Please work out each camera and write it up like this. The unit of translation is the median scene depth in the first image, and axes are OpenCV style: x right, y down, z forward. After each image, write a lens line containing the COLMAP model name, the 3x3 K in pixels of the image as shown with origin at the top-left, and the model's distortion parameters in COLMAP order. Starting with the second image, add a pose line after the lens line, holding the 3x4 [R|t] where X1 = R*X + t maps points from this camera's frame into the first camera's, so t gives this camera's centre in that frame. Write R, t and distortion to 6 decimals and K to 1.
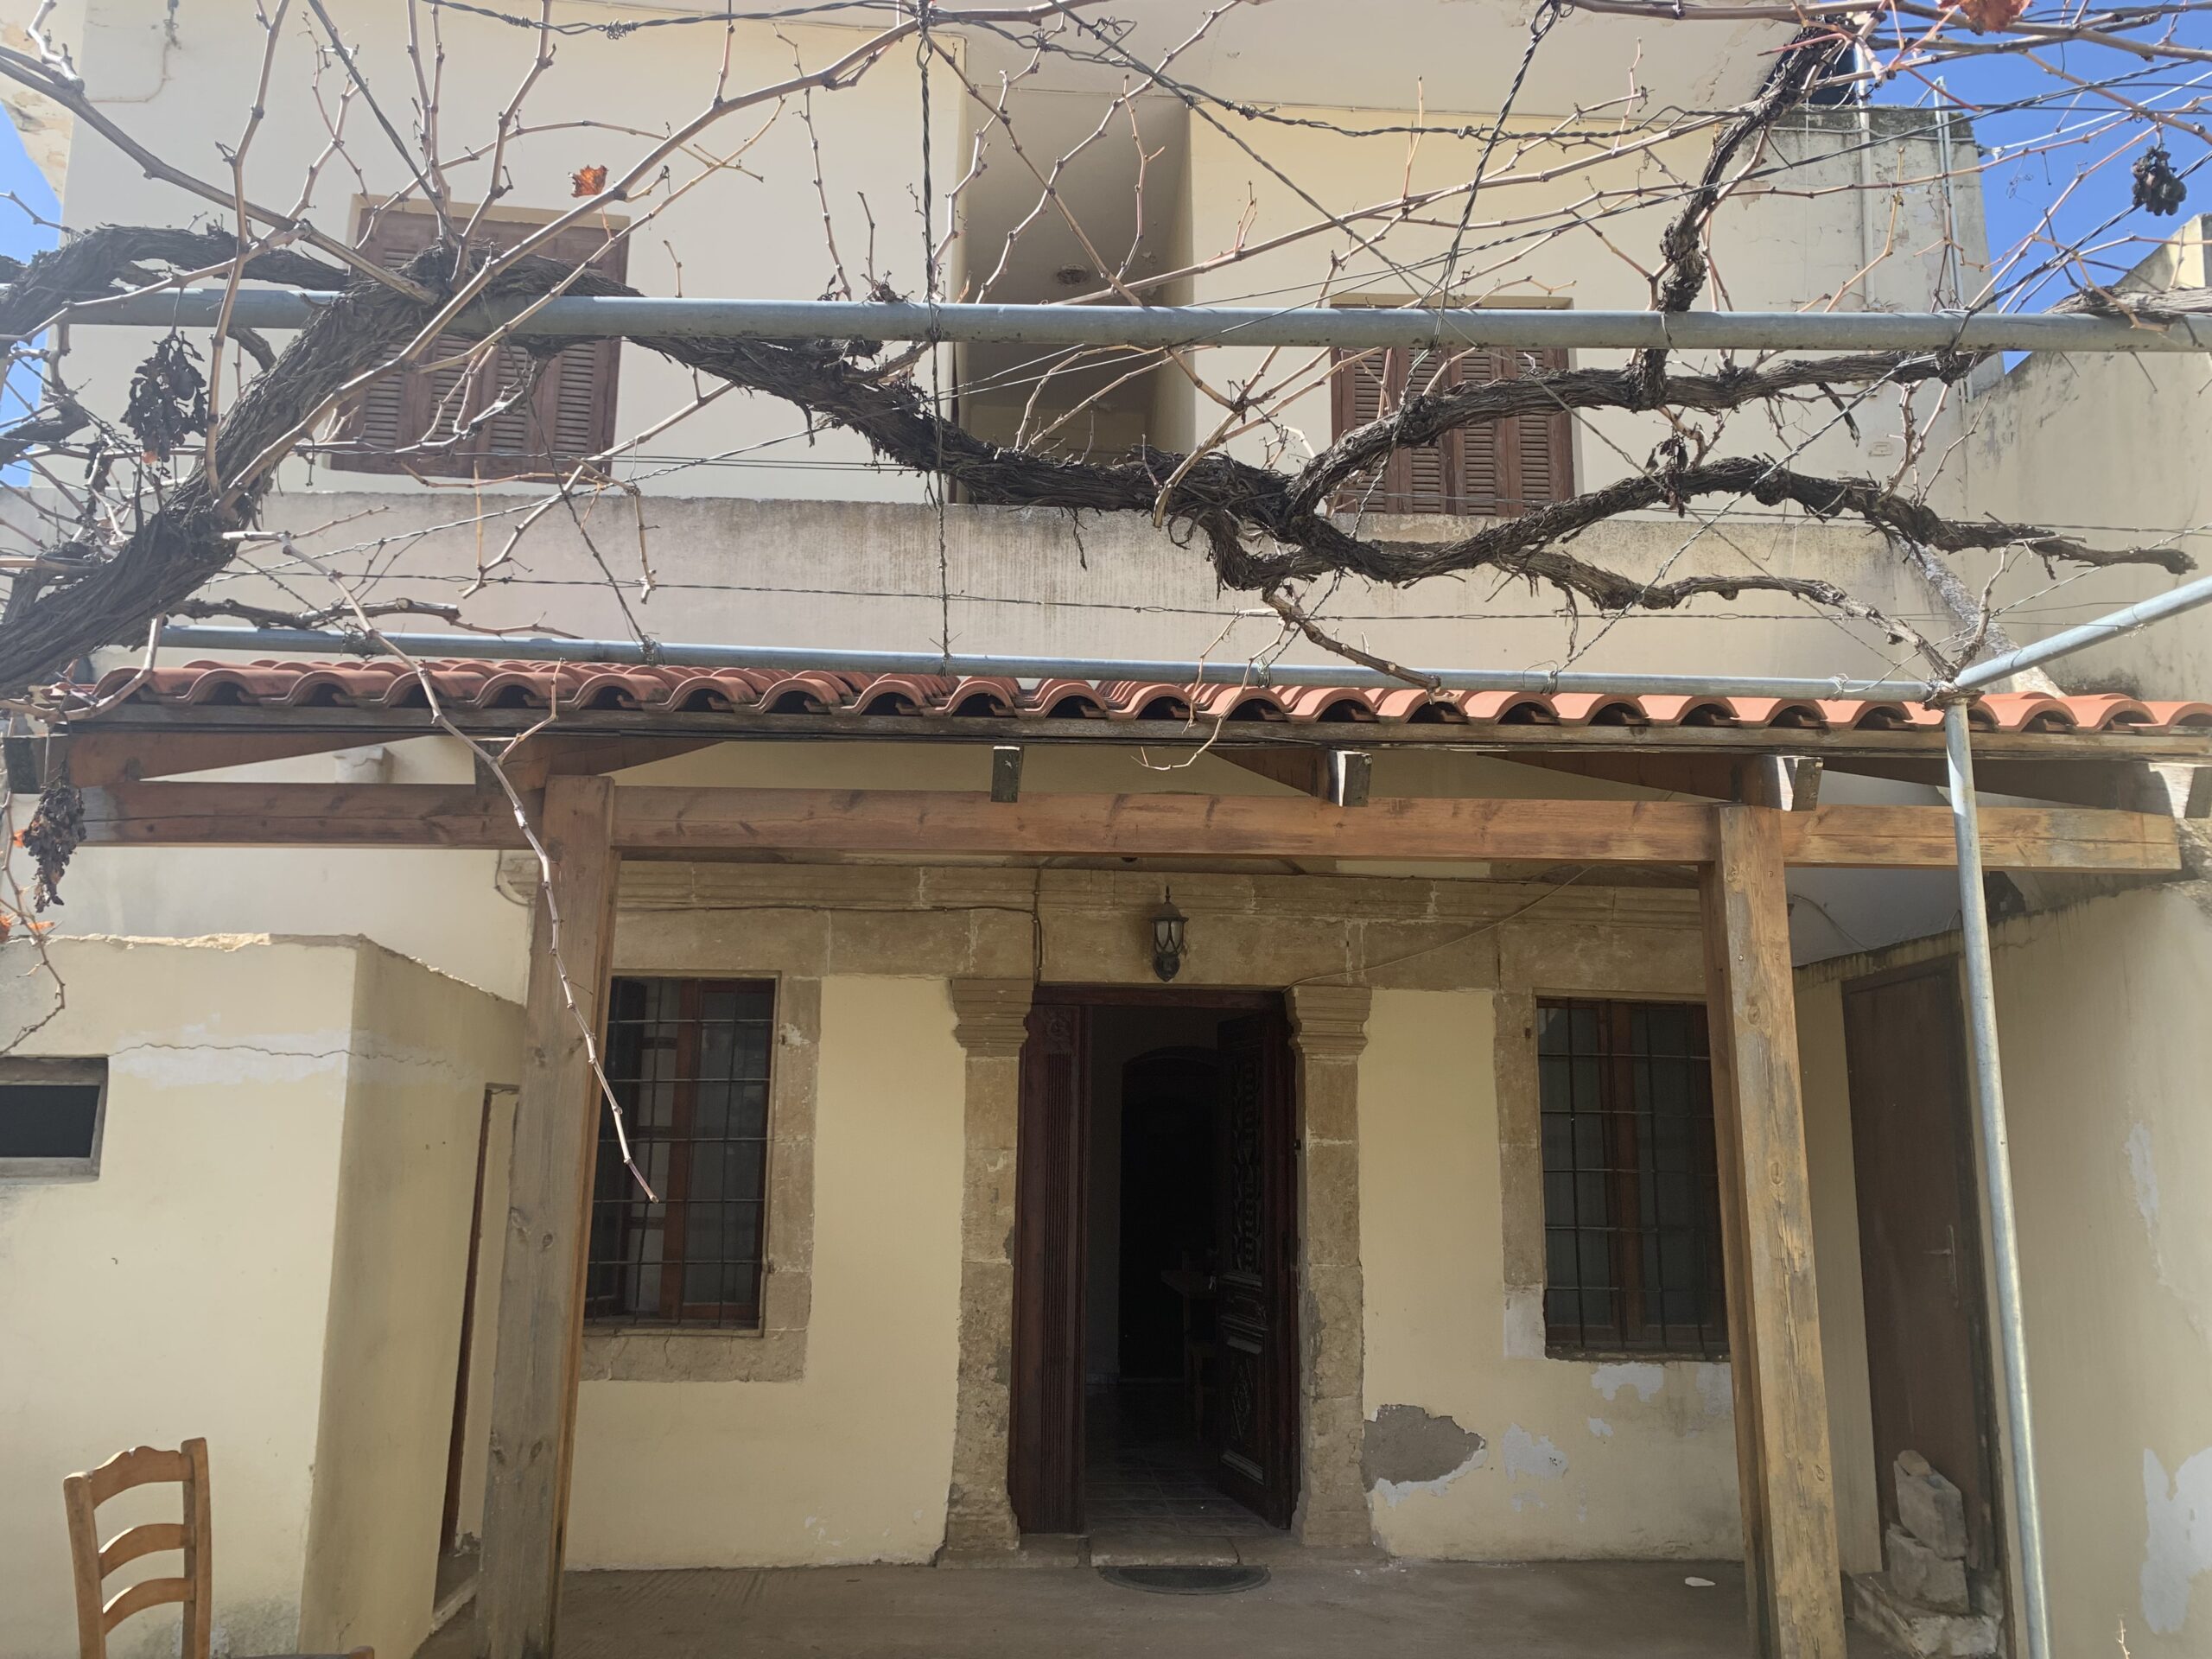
lens RADIAL K [[1724.8, 0, 1109.4], [0, 1724.8, 797.5], [0, 0, 1]] dist [0.043909, -0.043418]
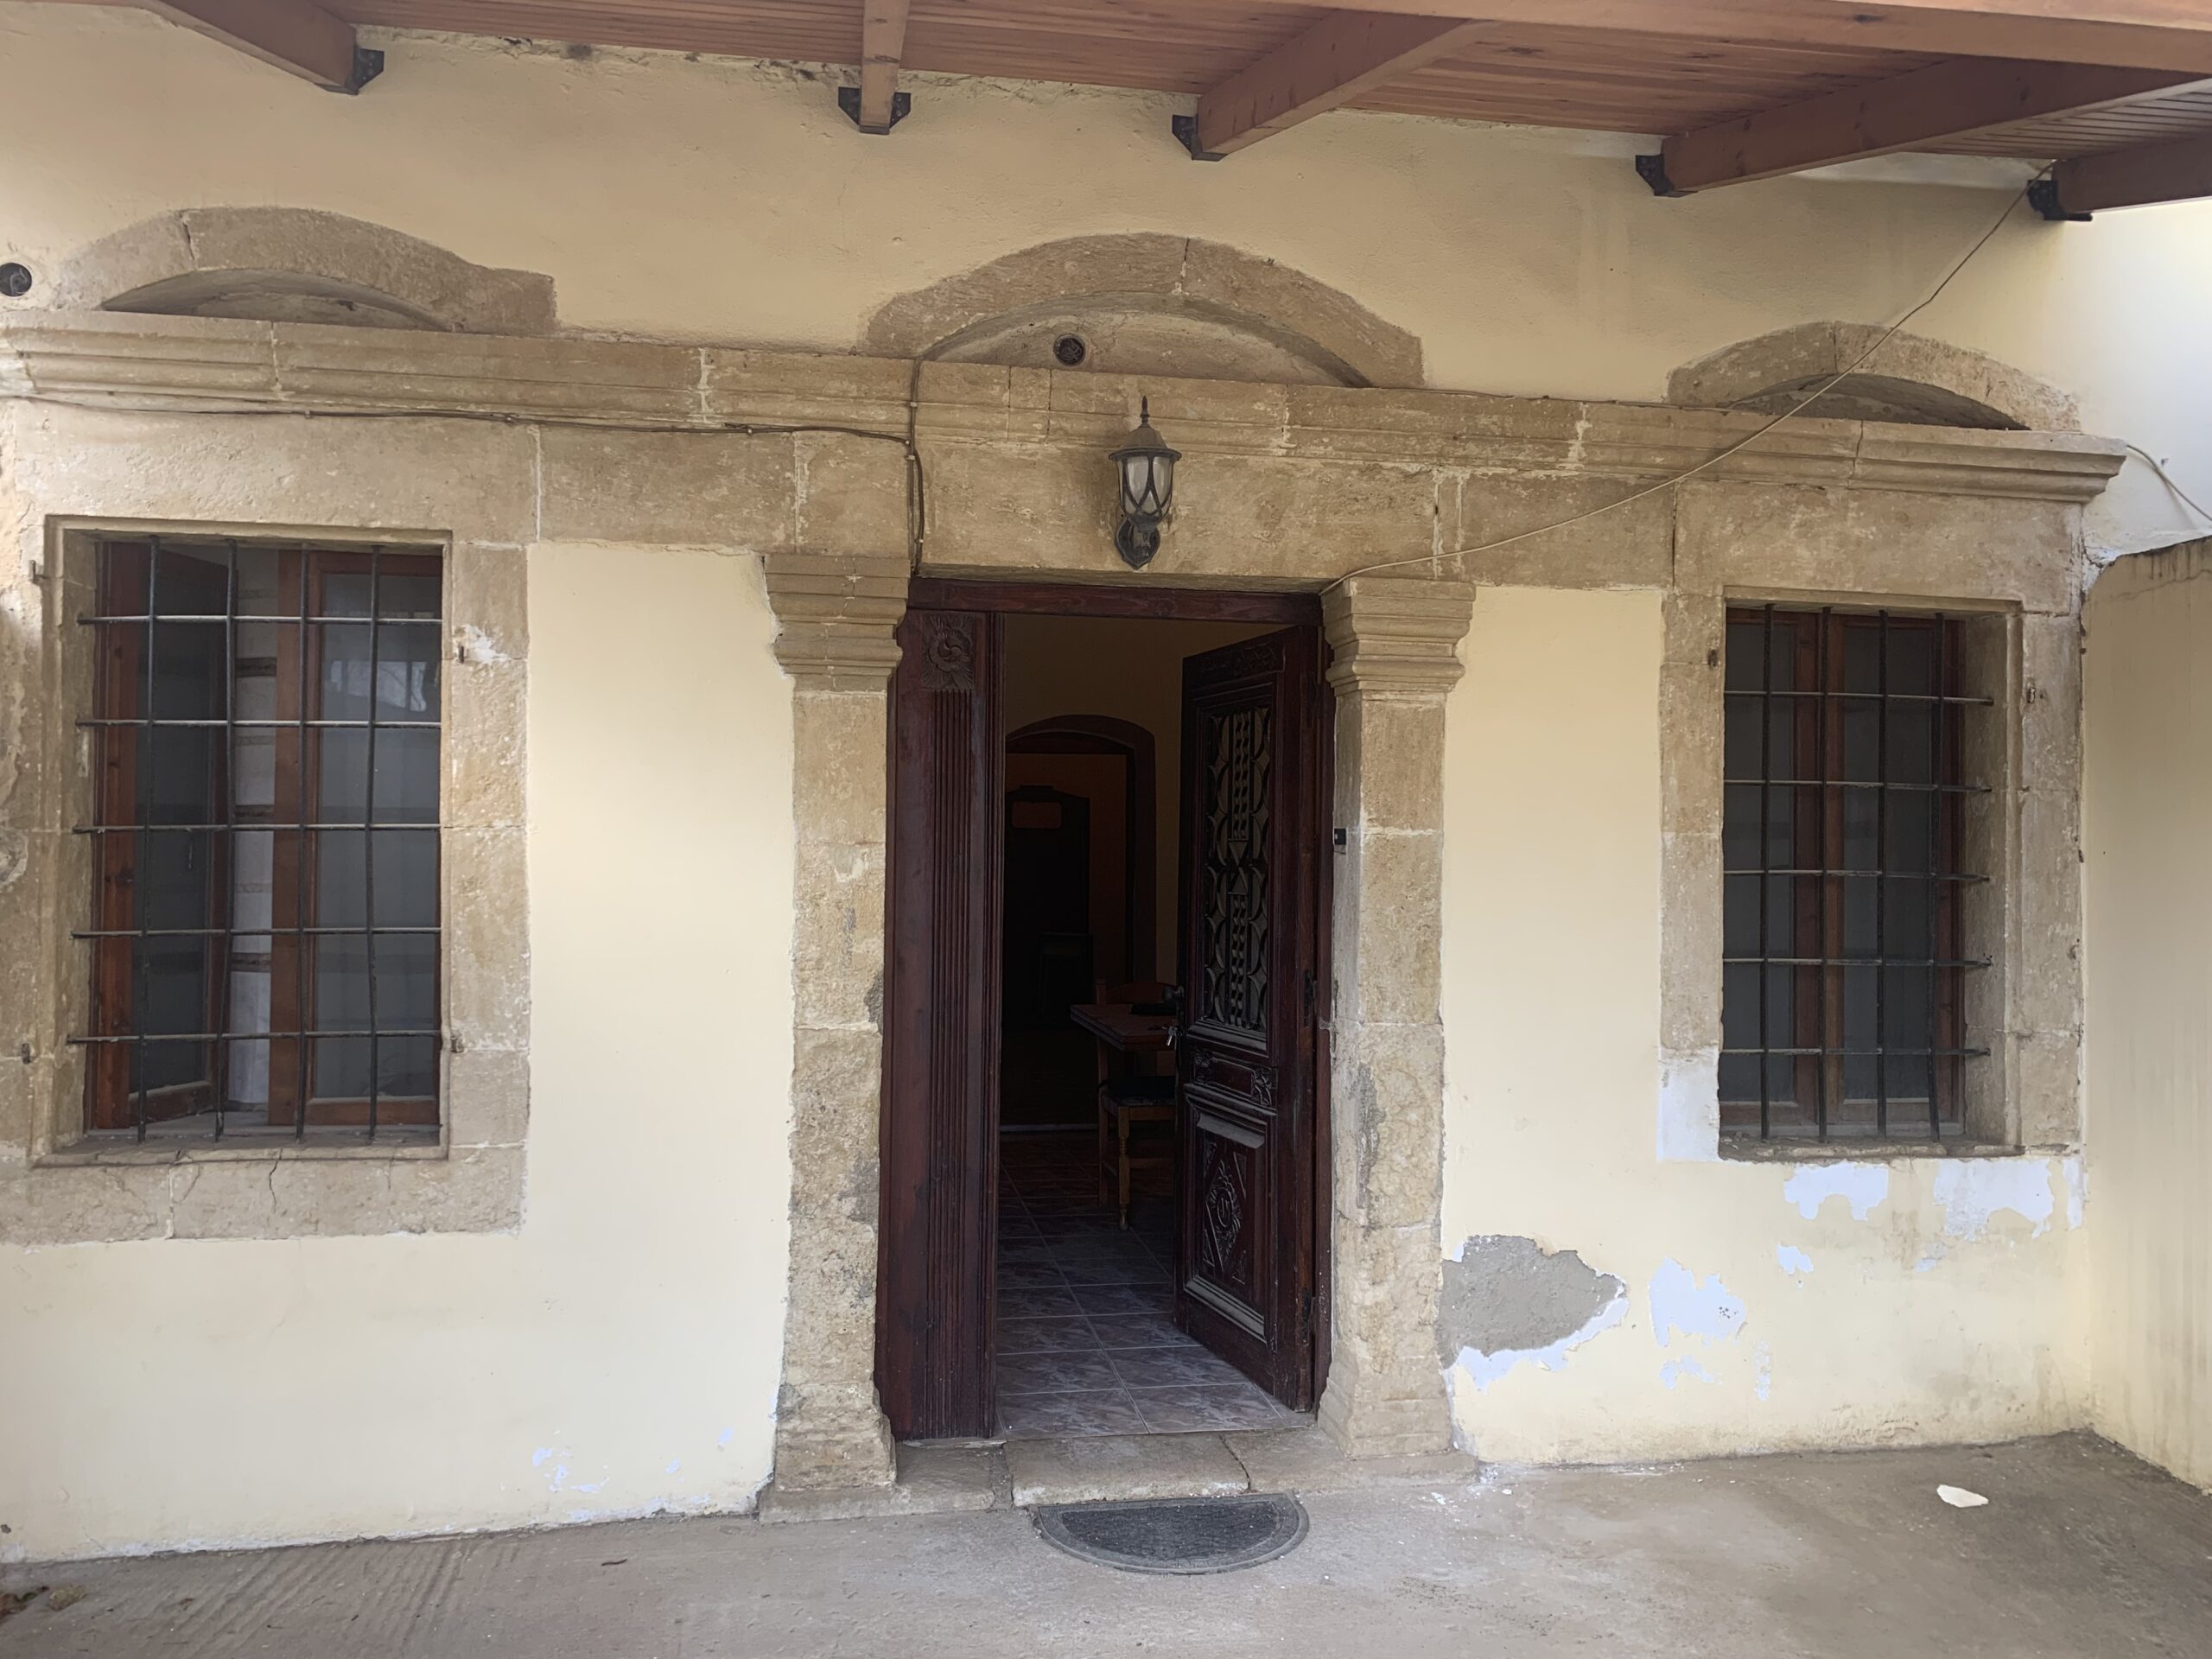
lens RADIAL K [[1724.8, 0, 1123.7], [0, 1724.8, 829.2], [0, 0, 1]] dist [0.043909, -0.043418]
pose [[0.994145, -0.001051, 0.108048, -0.036303], [-0.019925, 0.981022, 0.192872, 0.083468], [-0.106201, -0.193896, 0.975257, 0.419389]]
